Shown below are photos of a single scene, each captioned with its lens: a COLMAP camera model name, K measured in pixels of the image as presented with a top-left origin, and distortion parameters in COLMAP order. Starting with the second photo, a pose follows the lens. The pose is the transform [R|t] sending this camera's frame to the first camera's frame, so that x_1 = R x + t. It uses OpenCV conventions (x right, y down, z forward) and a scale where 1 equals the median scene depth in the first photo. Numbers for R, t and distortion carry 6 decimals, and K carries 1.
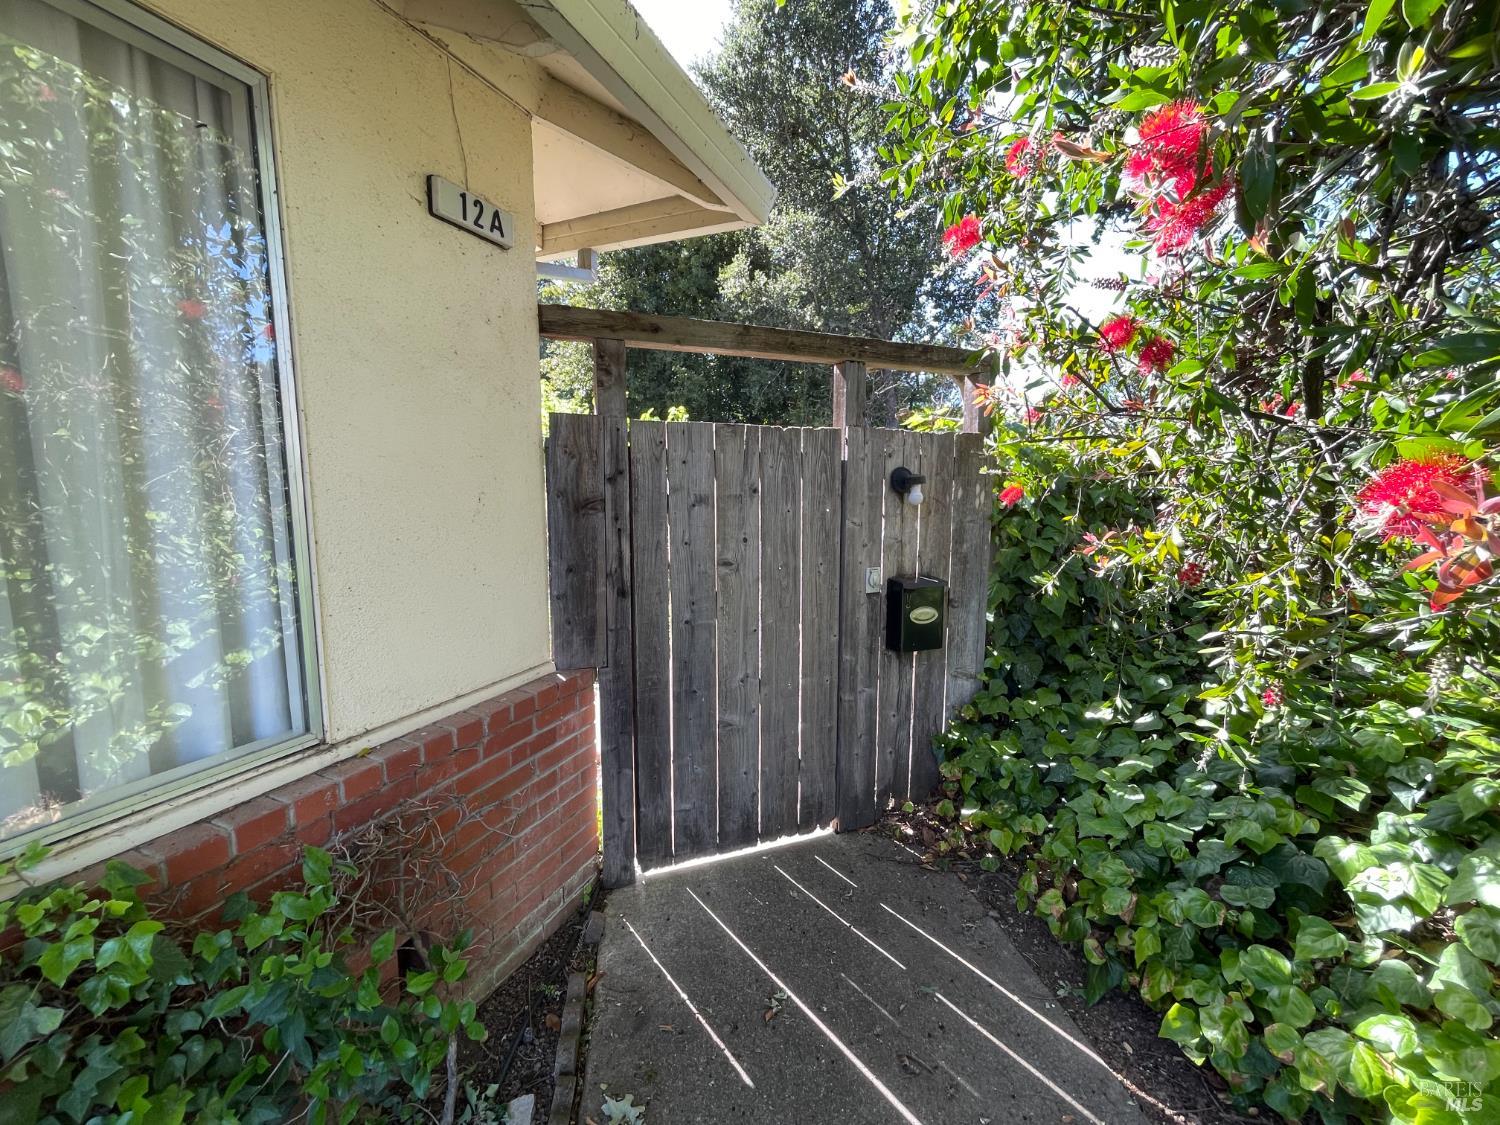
lens RADIAL K [[613.9, 0, 750.5], [0, 613.9, 560.5], [0, 0, 1]] dist [-0.002477, 0.000093]
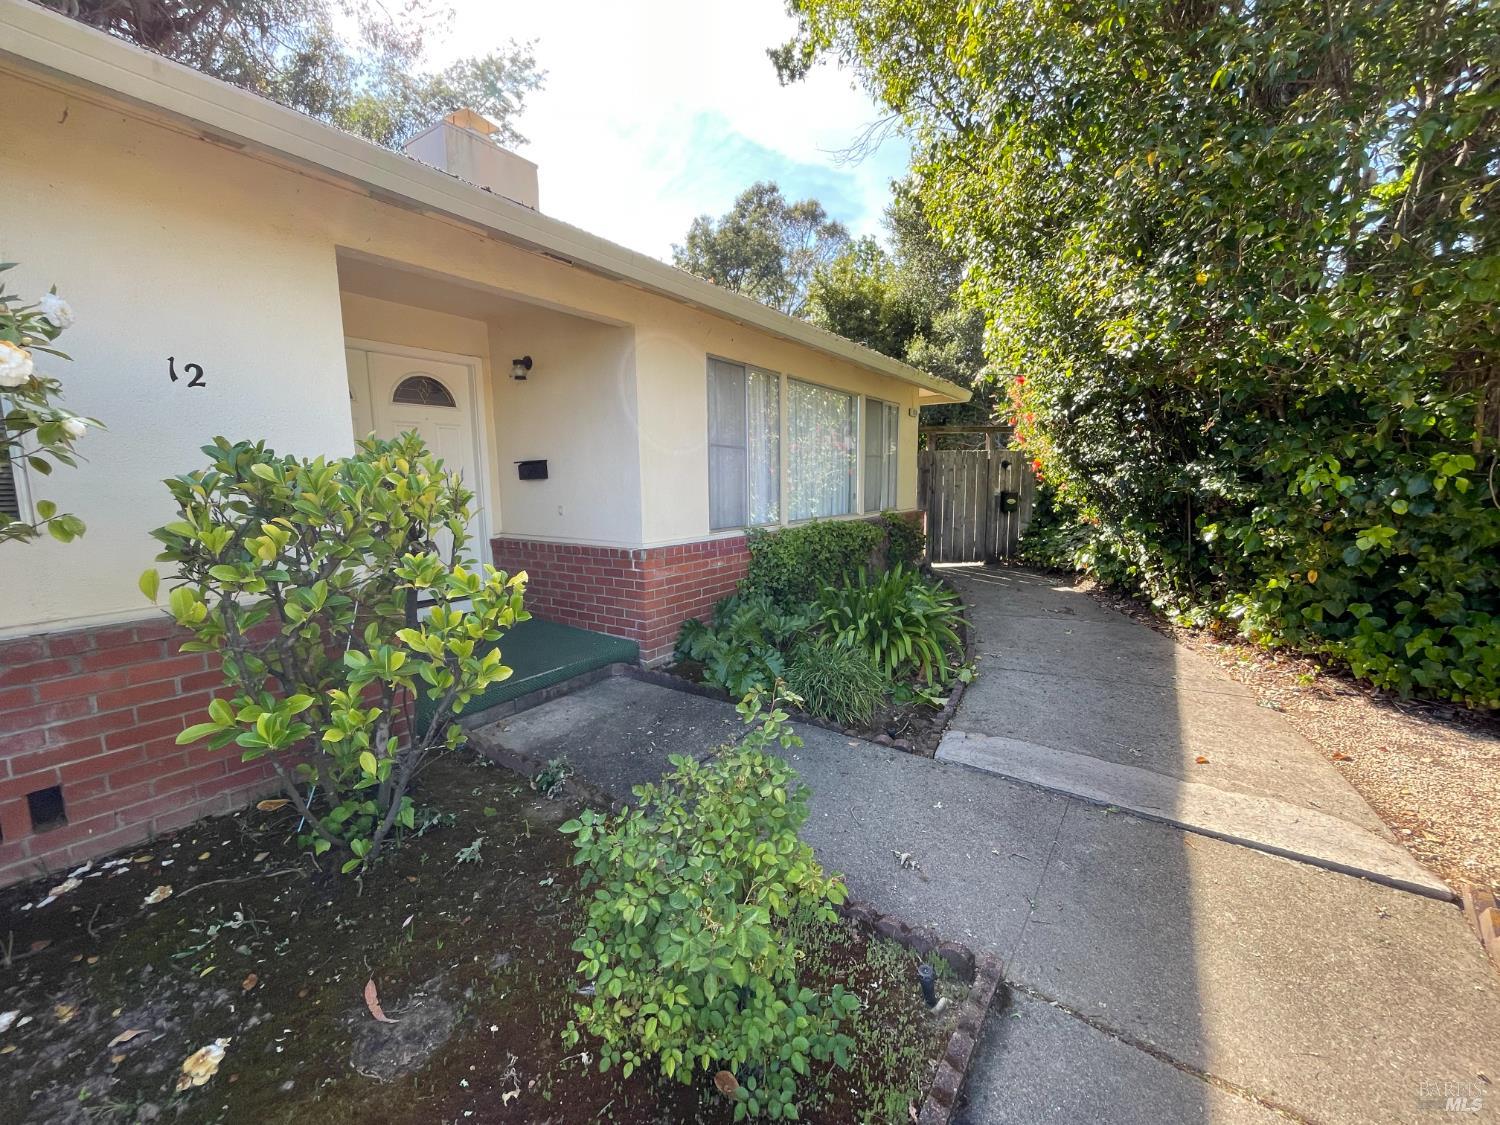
lens RADIAL K [[613.9, 0, 749.2], [0, 613.9, 560.5], [0, 0, 1]] dist [-0.002477, 0.000093]
pose [[0.980462, 0.013729, -0.196231, -0.508081], [-0.011500, 0.999856, 0.012491, 0.403028], [0.196374, -0.009990, 0.980478, -2.798638]]
